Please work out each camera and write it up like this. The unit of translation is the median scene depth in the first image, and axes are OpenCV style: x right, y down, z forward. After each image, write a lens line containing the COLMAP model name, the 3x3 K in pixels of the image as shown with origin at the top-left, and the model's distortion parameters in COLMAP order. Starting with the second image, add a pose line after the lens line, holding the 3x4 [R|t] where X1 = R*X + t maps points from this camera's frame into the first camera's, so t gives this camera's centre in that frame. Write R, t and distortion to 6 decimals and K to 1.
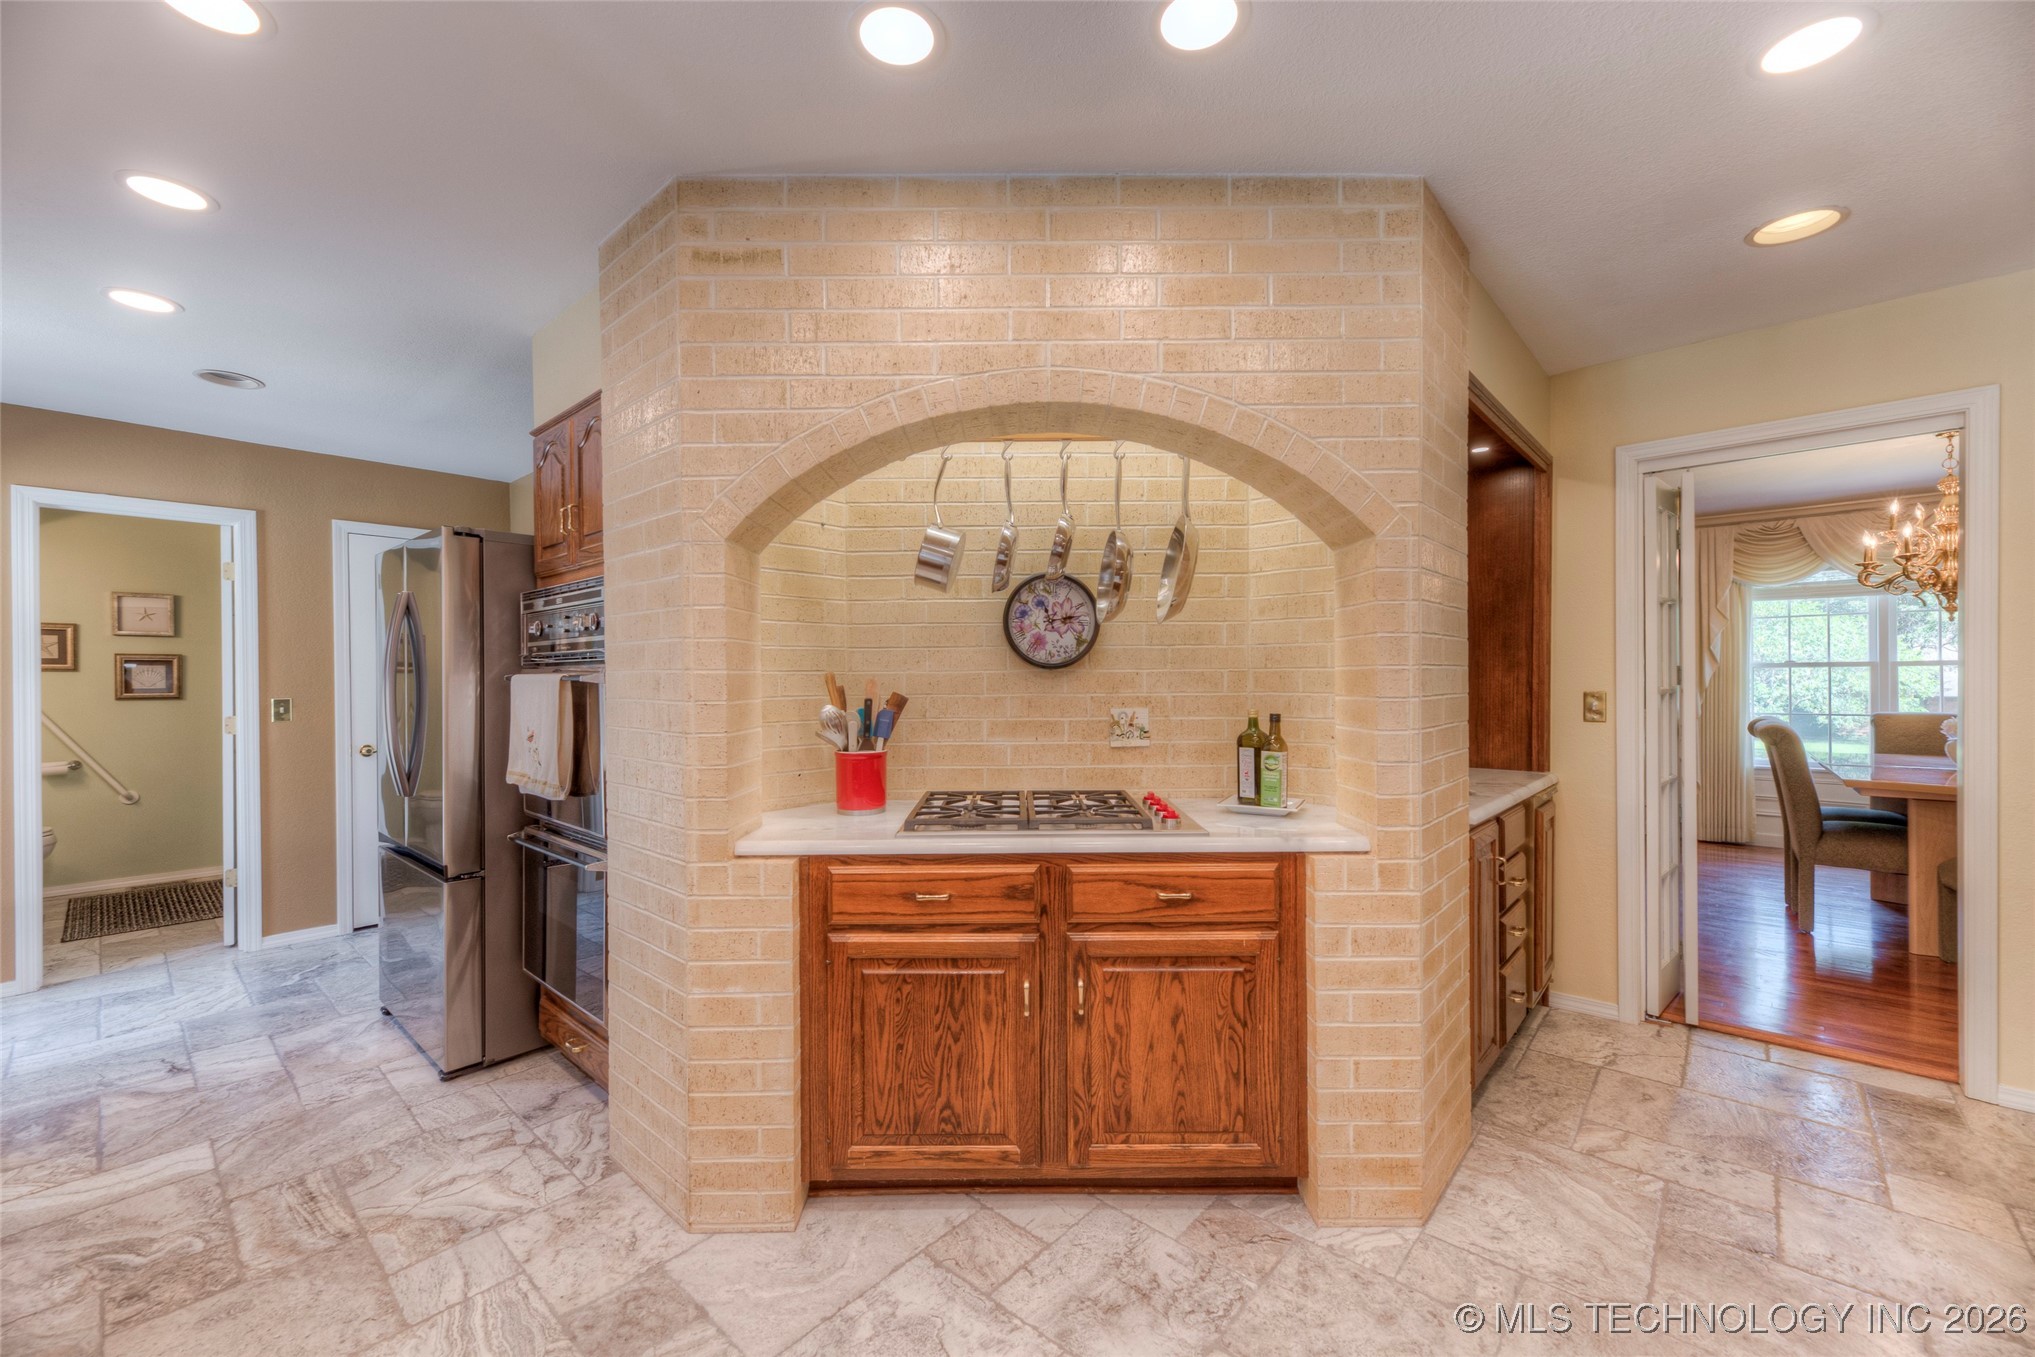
lens RADIAL K [[818.3, 0, 1025.3], [0, 818.3, 680.7], [0, 0, 1]] dist [0.008631, -0.001624]
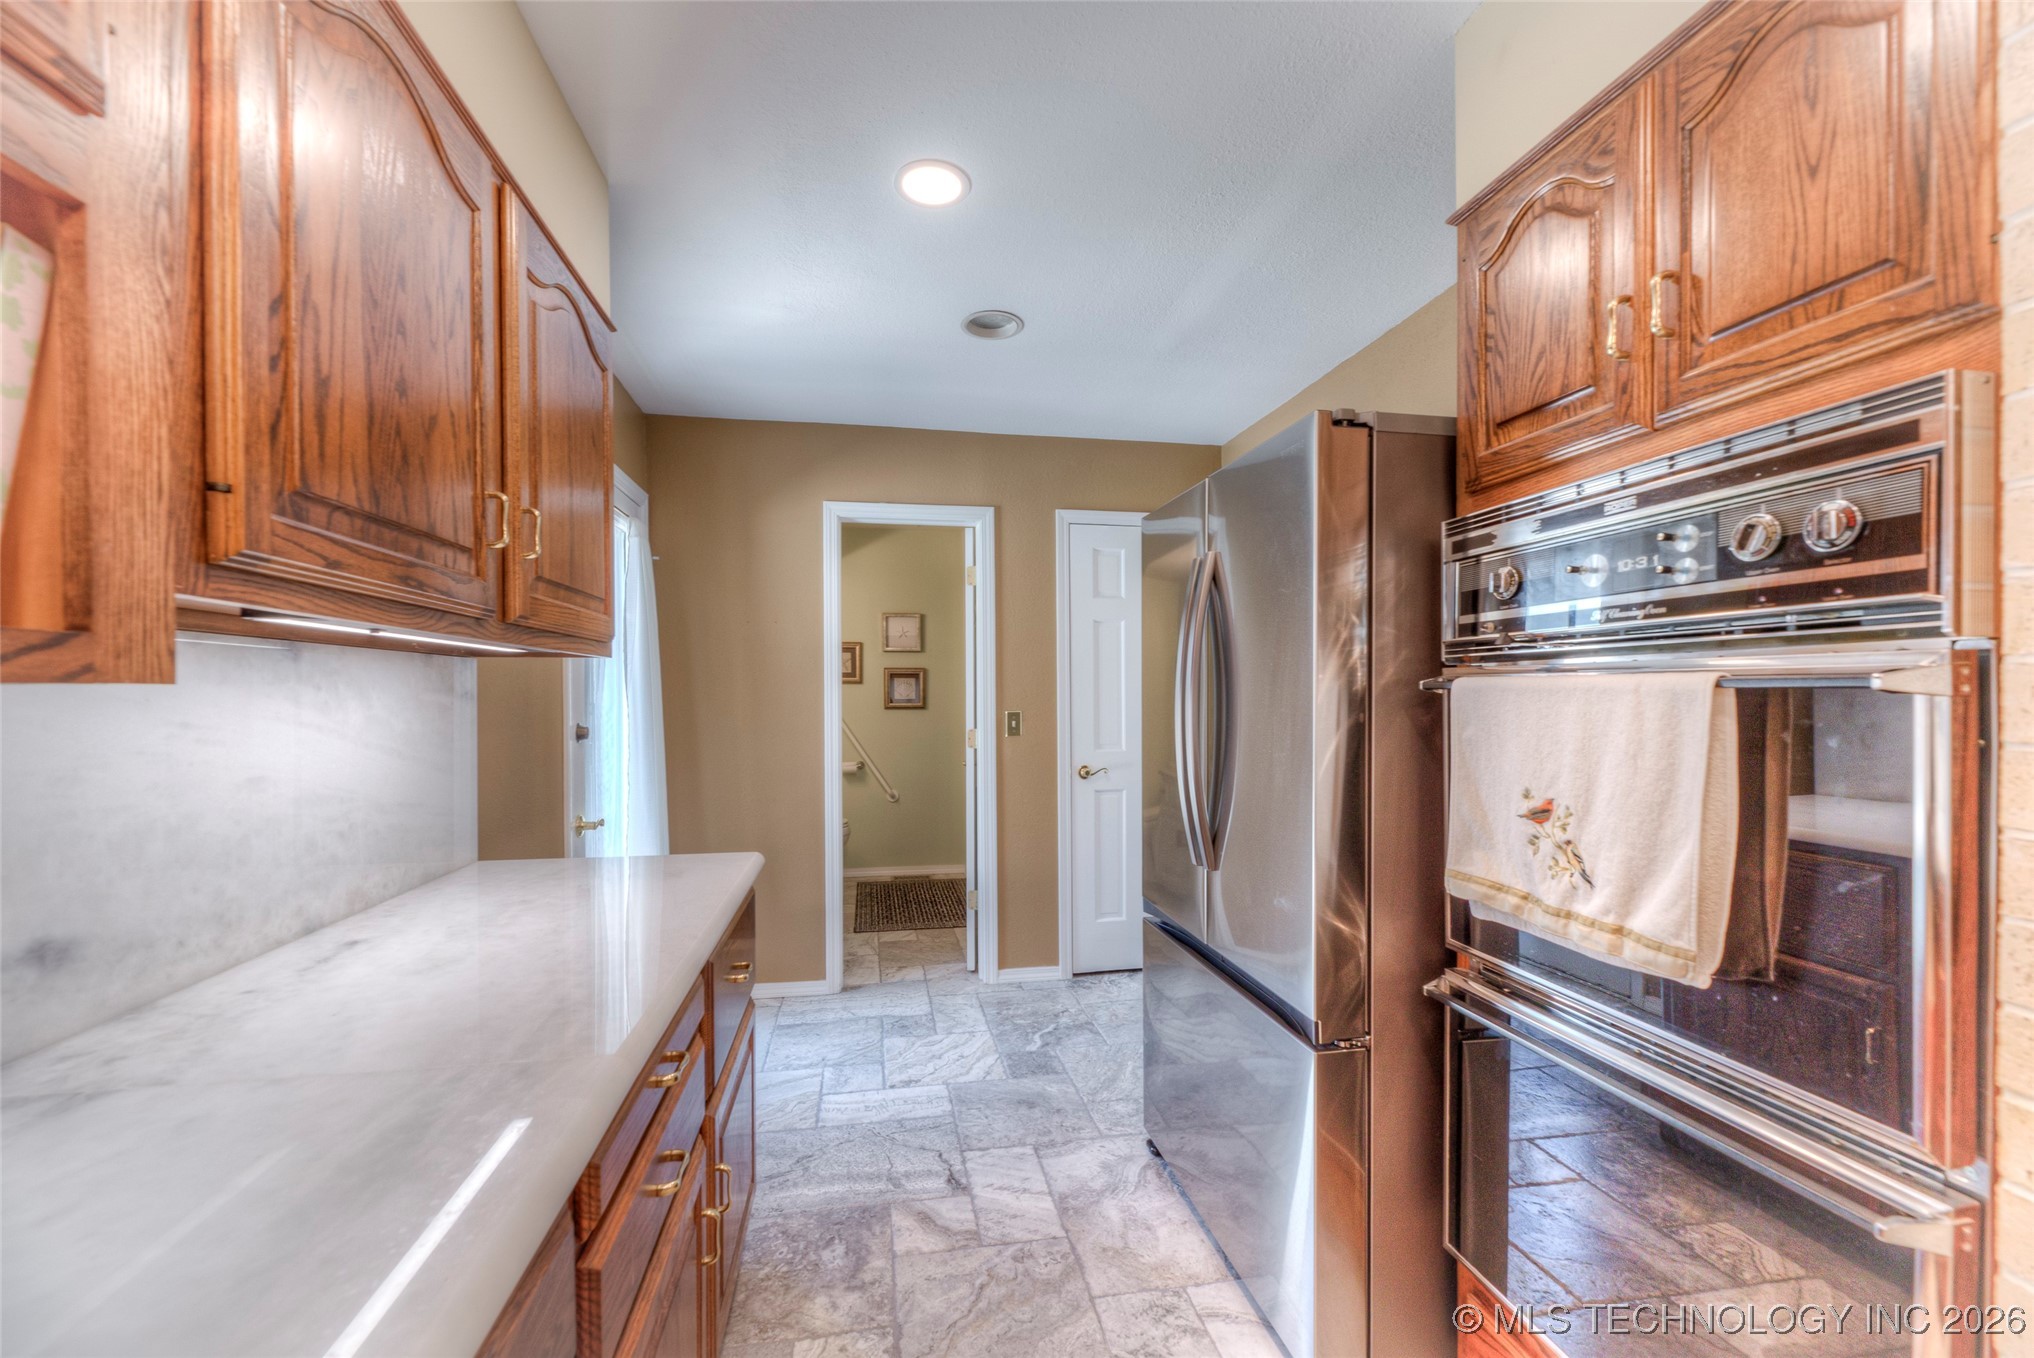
lens RADIAL K [[817.9, 0, 1022.3], [0, 817.9, 702.9], [0, 0, 1]] dist [0.008631, -0.001624]
pose [[0.793499, 0.009594, -0.608496, -0.508854], [-0.003150, 0.999927, 0.011658, 0.002484], [0.608564, -0.007334, 0.793471, 0.423521]]
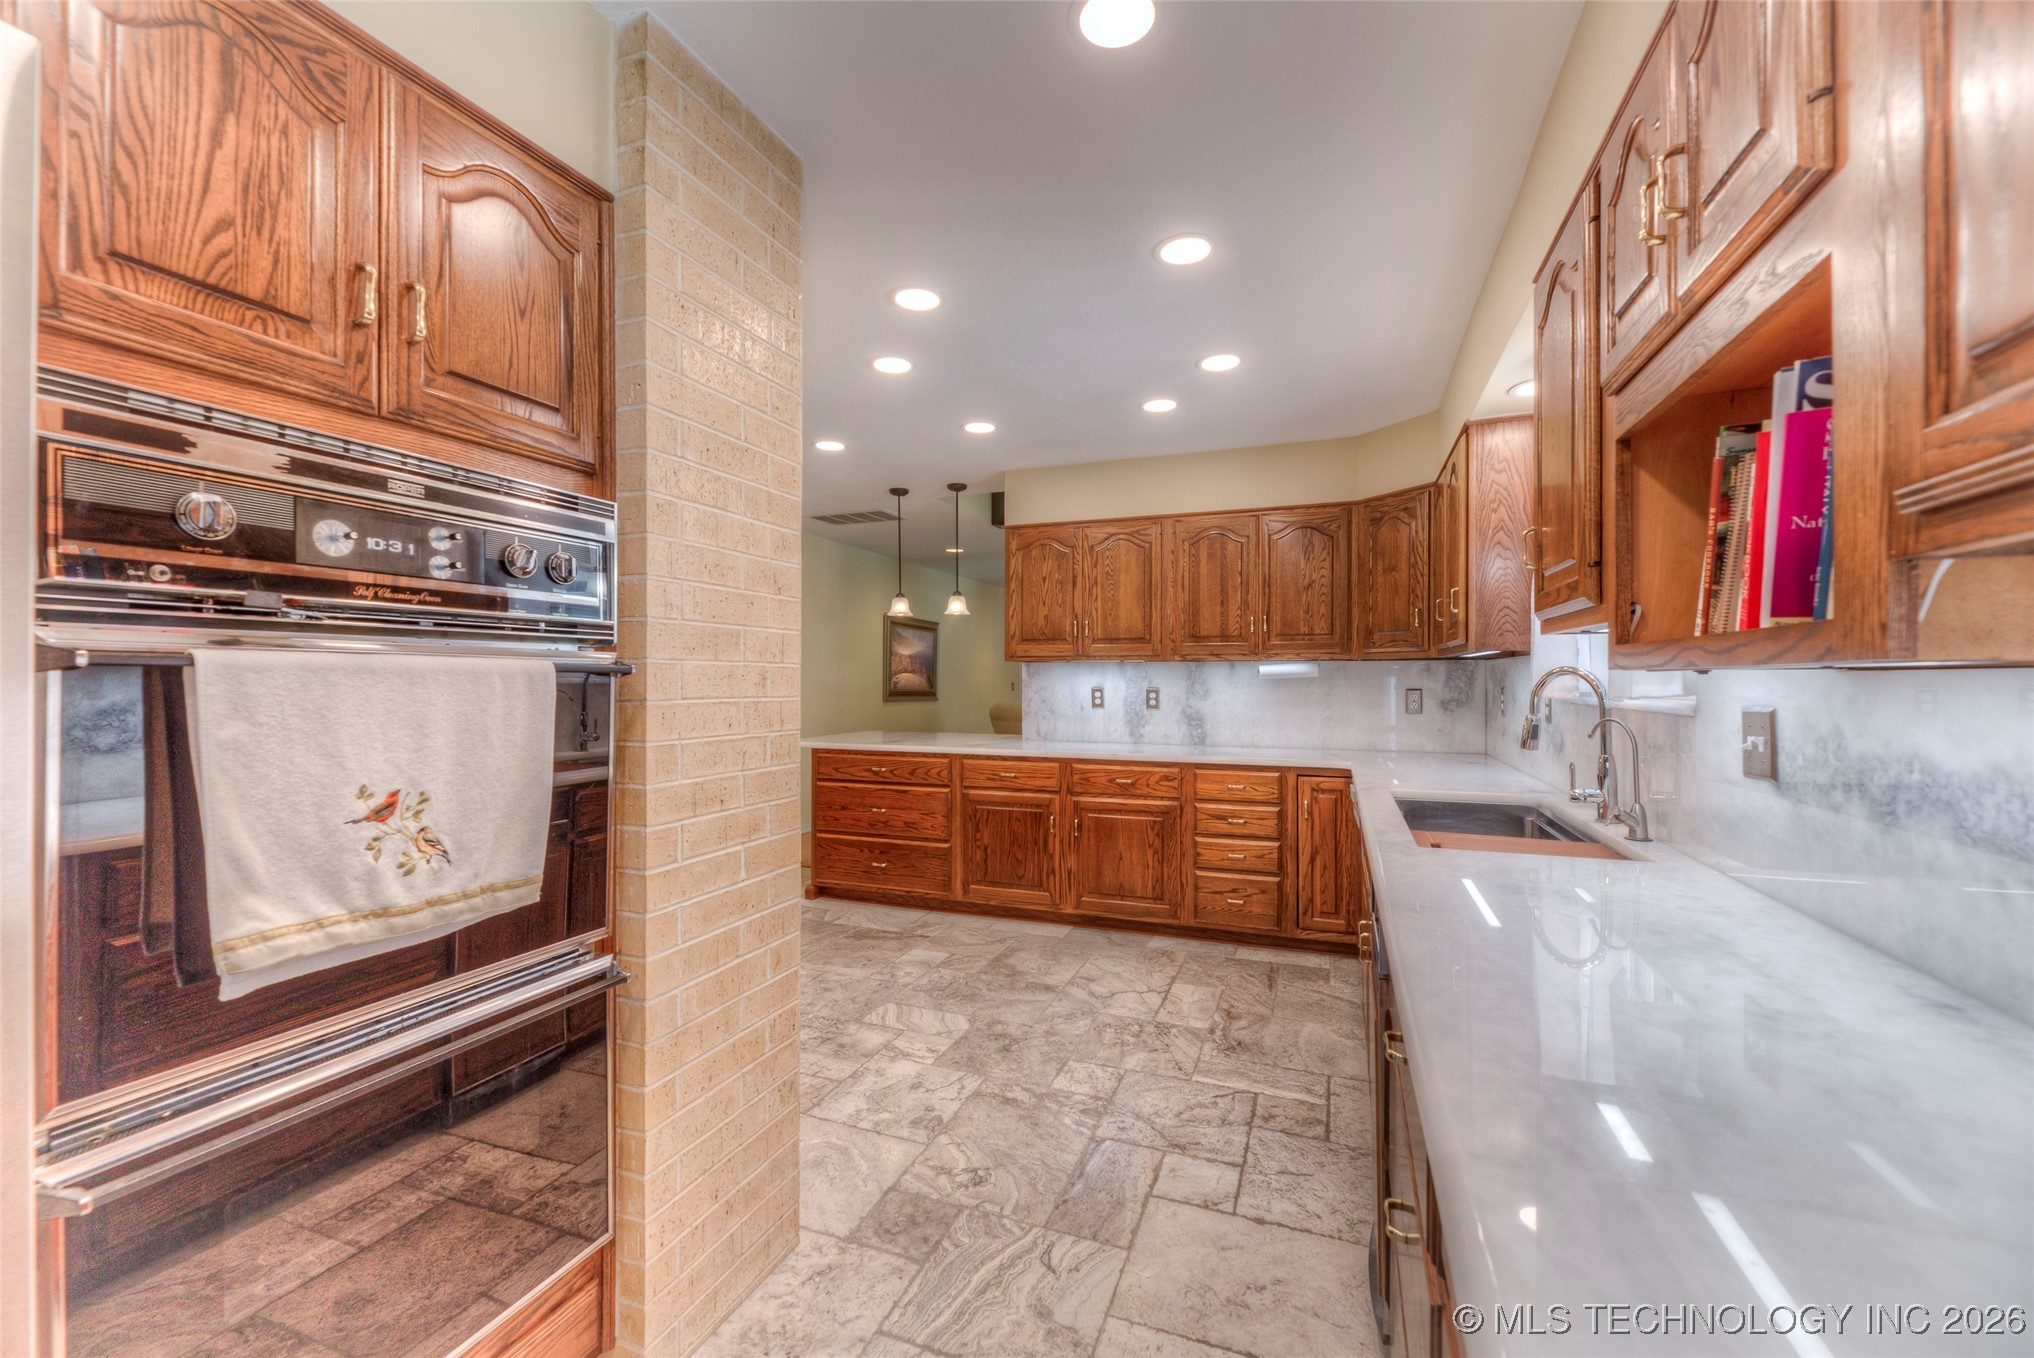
lens RADIAL K [[817.9, 0, 1003.5], [0, 817.9, 674.0], [0, 0, 1]] dist [0.008631, -0.001624]
pose [[-0.340187, 0.010829, 0.940295, -1.001961], [0.003123, 0.999941, -0.010386, 0.006297], [-0.940353, -0.000597, -0.340201, 0.781426]]
